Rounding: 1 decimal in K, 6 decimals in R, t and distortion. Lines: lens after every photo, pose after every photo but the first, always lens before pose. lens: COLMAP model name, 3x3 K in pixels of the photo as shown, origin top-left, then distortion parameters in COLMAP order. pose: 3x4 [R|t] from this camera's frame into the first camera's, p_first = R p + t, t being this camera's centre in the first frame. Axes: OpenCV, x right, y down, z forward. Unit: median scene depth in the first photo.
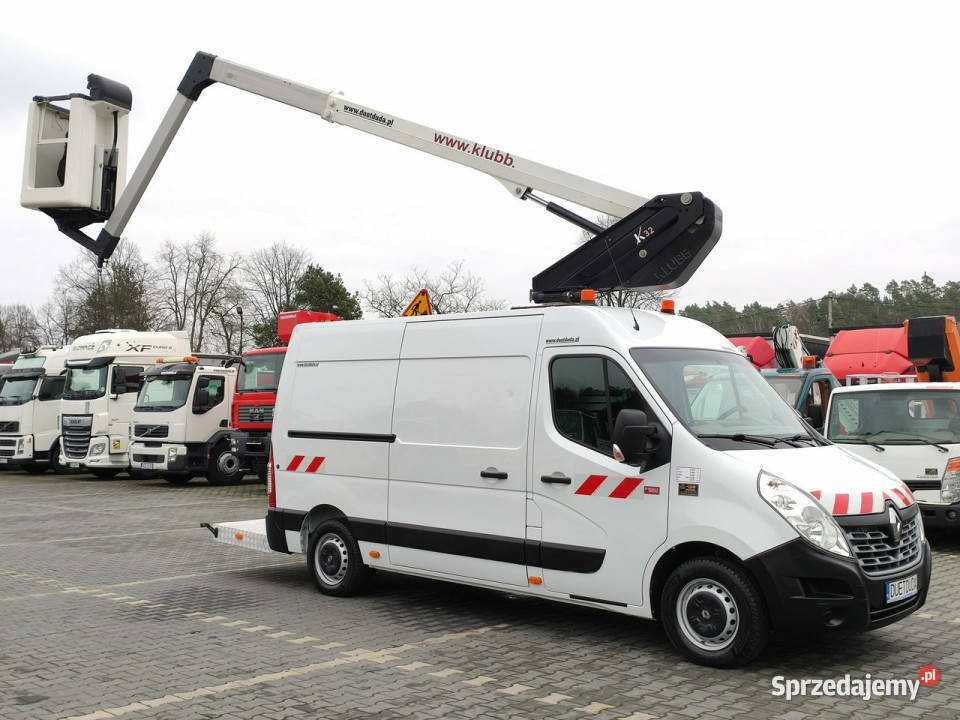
lens RADIAL K [[1007.0, 0, 514.8], [0, 1007.0, 355.3], [0, 0, 1]] dist [0.021921, -0.001604]
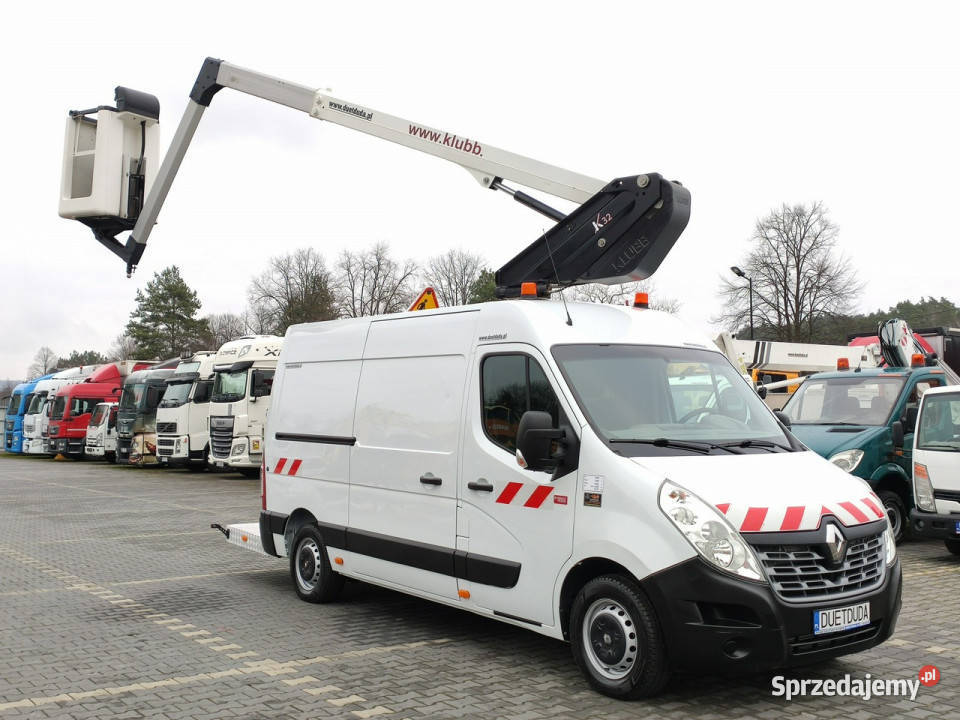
lens RADIAL K [[1023.3, 0, 480.0], [0, 1023.3, 360.0], [0, 0, 1]] dist [0.050838, 0.011011]
pose [[0.974793, -0.004811, -0.223061, 0.206987], [0.004861, 0.999988, -0.000323, 0.005399], [0.223060, -0.000770, 0.974804, 0.058295]]
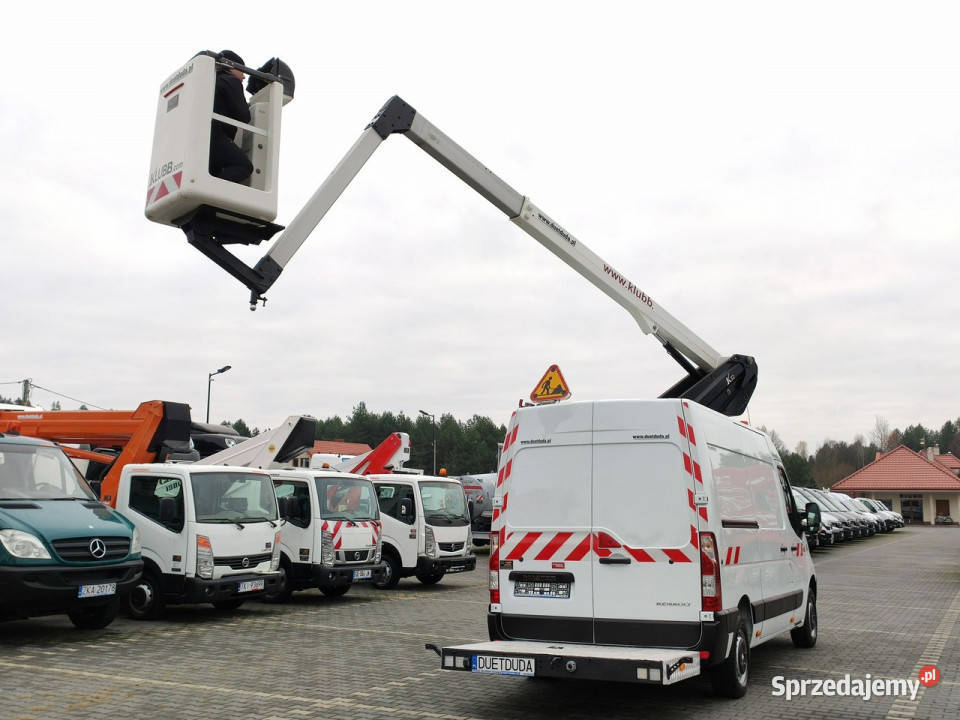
lens RADIAL K [[1006.1, 0, 480.0], [0, 1006.1, 360.0], [0, 0, 1]] dist [0.055577, -0.002440]
pose [[-0.245001, 0.135058, 0.960070, -1.106877], [-0.071246, 0.985064, -0.156755, 0.095219], [-0.966902, -0.106806, -0.231719, 1.508796]]
